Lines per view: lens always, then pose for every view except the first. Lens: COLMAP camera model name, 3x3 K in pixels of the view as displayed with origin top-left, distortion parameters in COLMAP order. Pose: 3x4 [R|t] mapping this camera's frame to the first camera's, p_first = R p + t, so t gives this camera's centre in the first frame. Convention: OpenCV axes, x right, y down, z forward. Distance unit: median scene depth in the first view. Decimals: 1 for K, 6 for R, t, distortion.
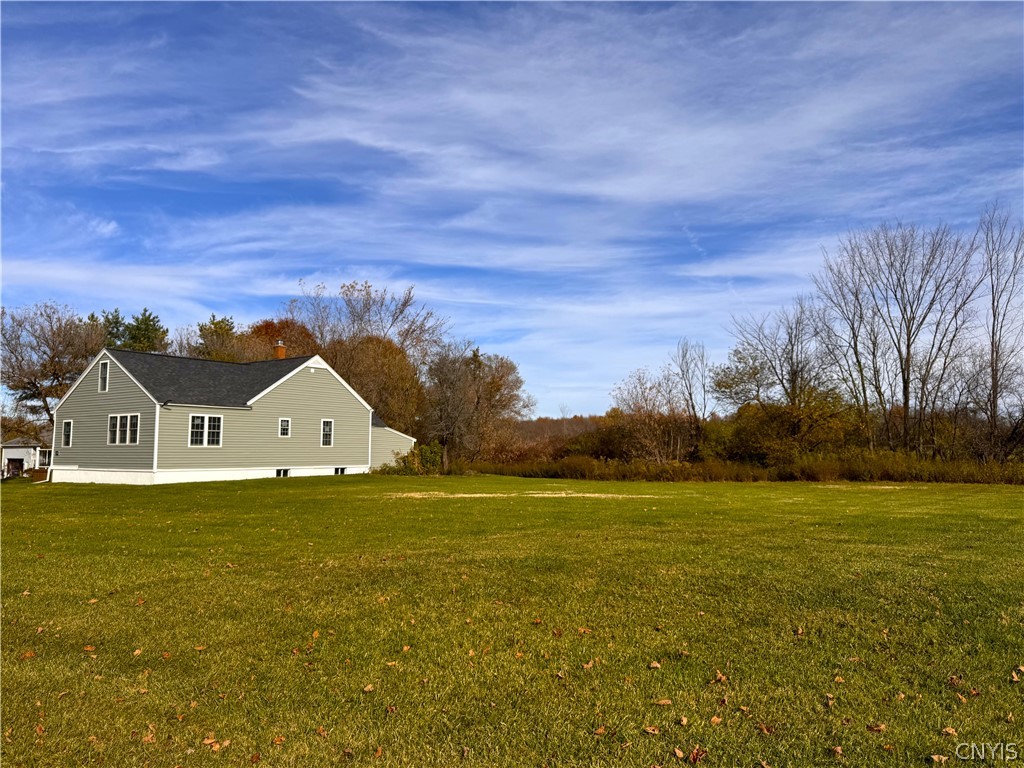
lens RADIAL K [[719.6, 0, 527.8], [0, 719.6, 382.7], [0, 0, 1]] dist [0.001616, 0.002490]
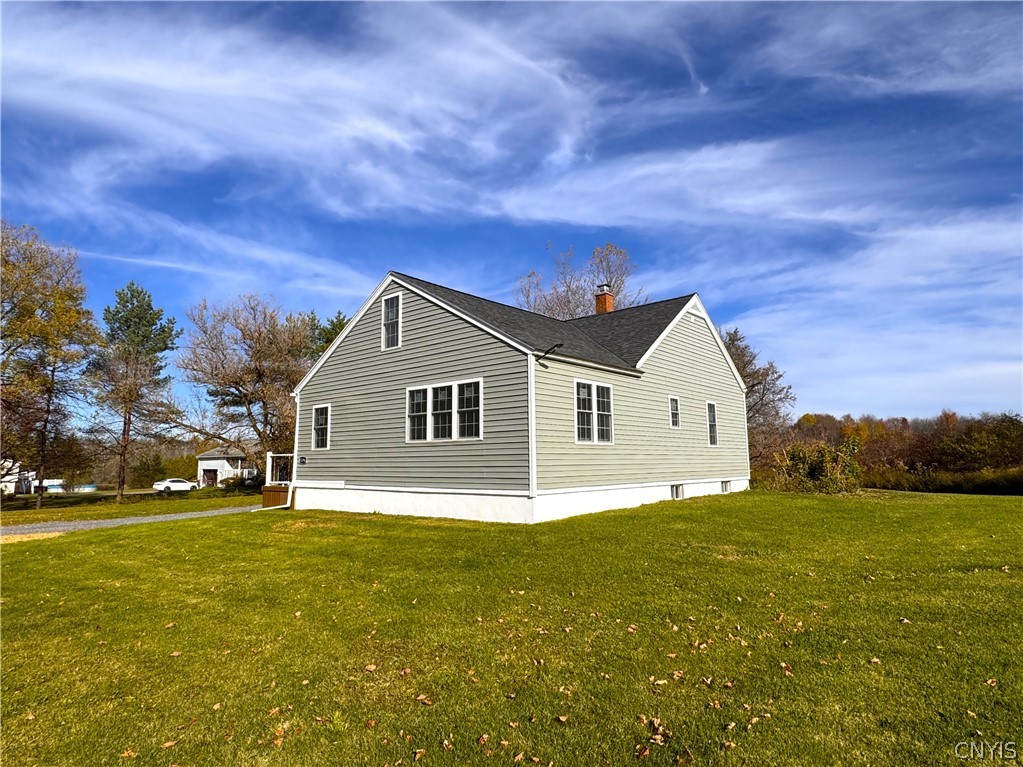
lens RADIAL K [[585.1, 0, 511.5], [0, 585.1, 383.5], [0, 0, 1]] dist [0.063281, -0.000130]
pose [[0.990186, -0.026537, -0.137214, -0.425504], [0.021891, 0.999138, -0.035265, 0.056478], [0.138032, 0.031915, 0.989914, 0.549061]]
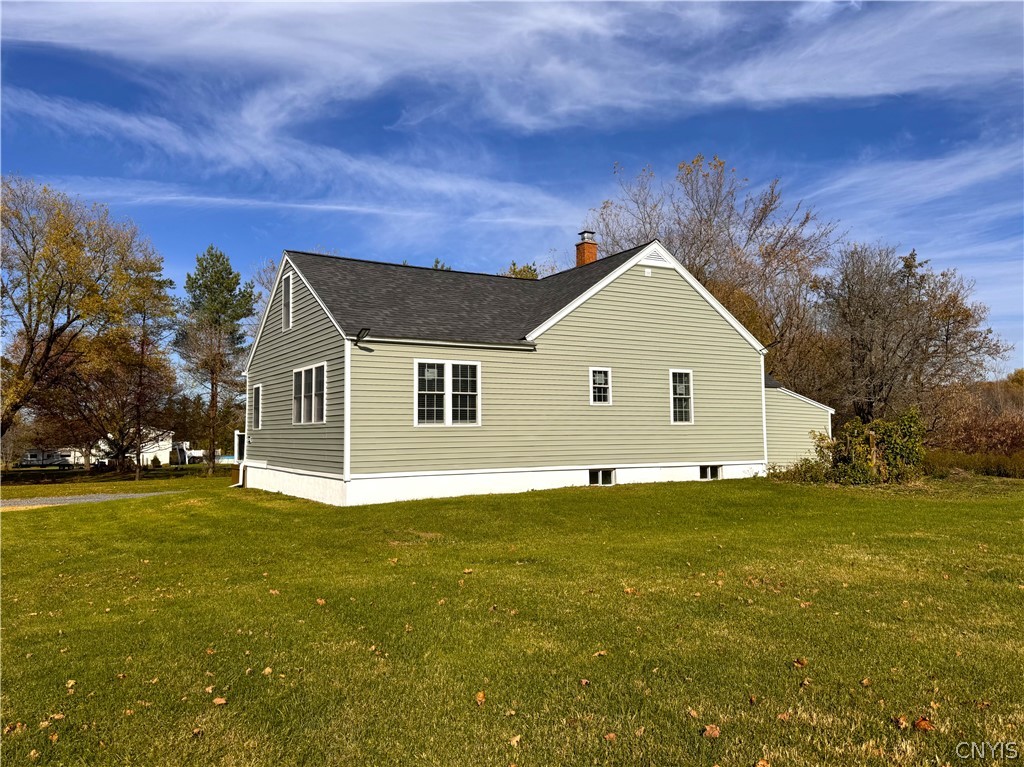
lens RADIAL K [[736.0, 0, 532.1], [0, 736.0, 340.7], [0, 0, 1]] dist [0.191707, -0.209882]
pose [[0.912133, -0.053558, -0.406379, -0.178570], [0.045508, 0.998530, -0.029456, 0.046060], [0.407360, 0.008374, 0.913229, 0.534694]]
